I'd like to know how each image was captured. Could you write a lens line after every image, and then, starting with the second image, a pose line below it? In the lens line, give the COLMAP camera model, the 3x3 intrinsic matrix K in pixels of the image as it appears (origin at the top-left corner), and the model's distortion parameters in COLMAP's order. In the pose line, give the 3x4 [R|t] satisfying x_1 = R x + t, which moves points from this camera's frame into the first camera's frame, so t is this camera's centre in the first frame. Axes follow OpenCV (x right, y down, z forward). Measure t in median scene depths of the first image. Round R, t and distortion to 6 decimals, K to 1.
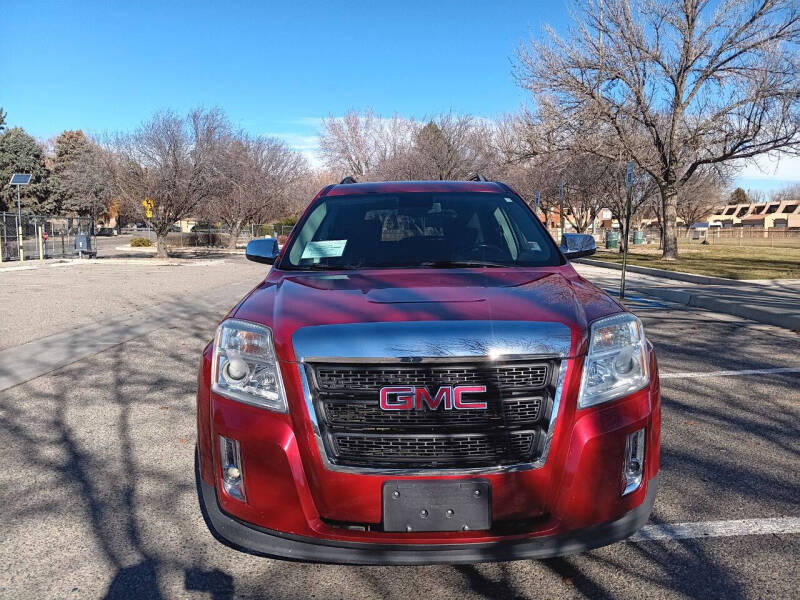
lens RADIAL K [[617.9, 0, 402.7], [0, 617.9, 300.5], [0, 0, 1]] dist [0.007385, -0.052627]
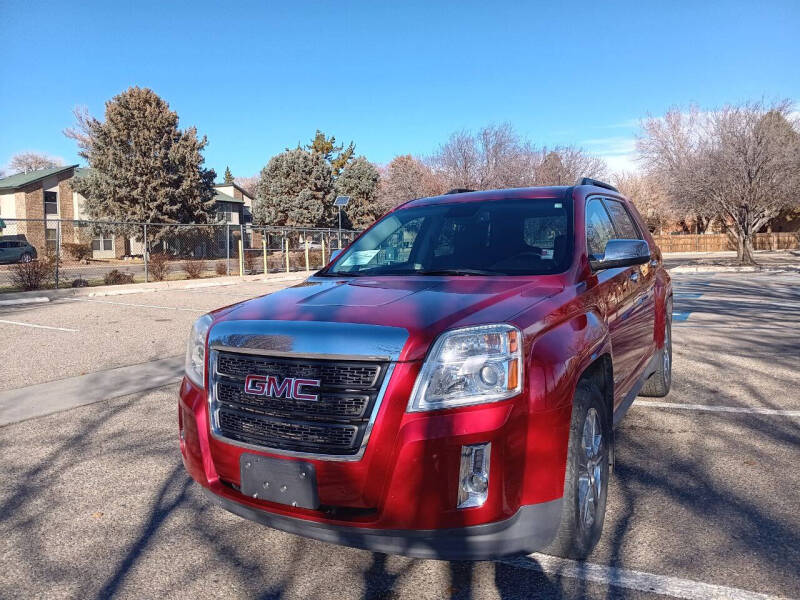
lens RADIAL K [[607.3, 0, 400.0], [0, 607.3, 300.0], [0, 0, 1]] dist [0.089390, -0.204086]
pose [[0.873527, 0.026181, -0.486071, 0.055979], [-0.032450, 0.999463, -0.004483, -0.000546], [0.485693, 0.019689, 0.873908, 0.007365]]
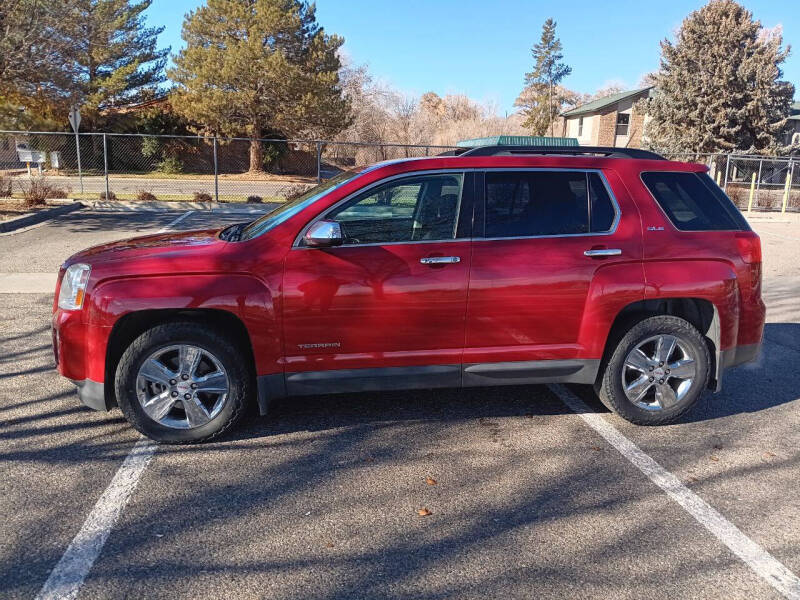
lens RADIAL K [[607.8, 0, 400.8], [0, 607.8, 303.7], [0, 0, 1]] dist [0.015858, -0.062402]
pose [[0.142478, 0.227227, -0.963363, 0.151935], [-0.130084, 0.969149, 0.209352, -0.023354], [0.981213, 0.095490, 0.167641, 0.116838]]
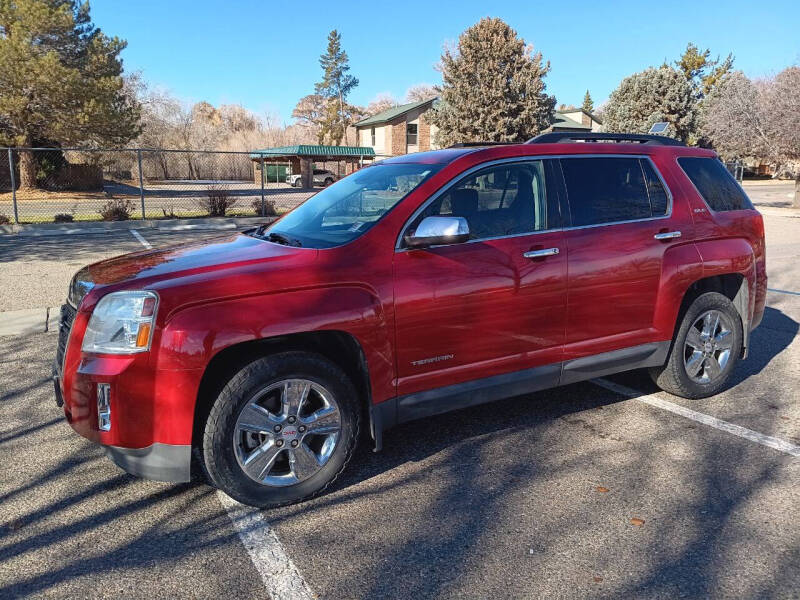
lens RADIAL K [[607.3, 0, 400.0], [0, 607.3, 300.0], [0, 0, 1]] dist [0.089390, -0.204086]
pose [[0.468942, 0.174482, -0.865823, 0.122155], [-0.092655, 0.984602, 0.148235, -0.013236], [0.878355, 0.010709, 0.477888, 0.066632]]
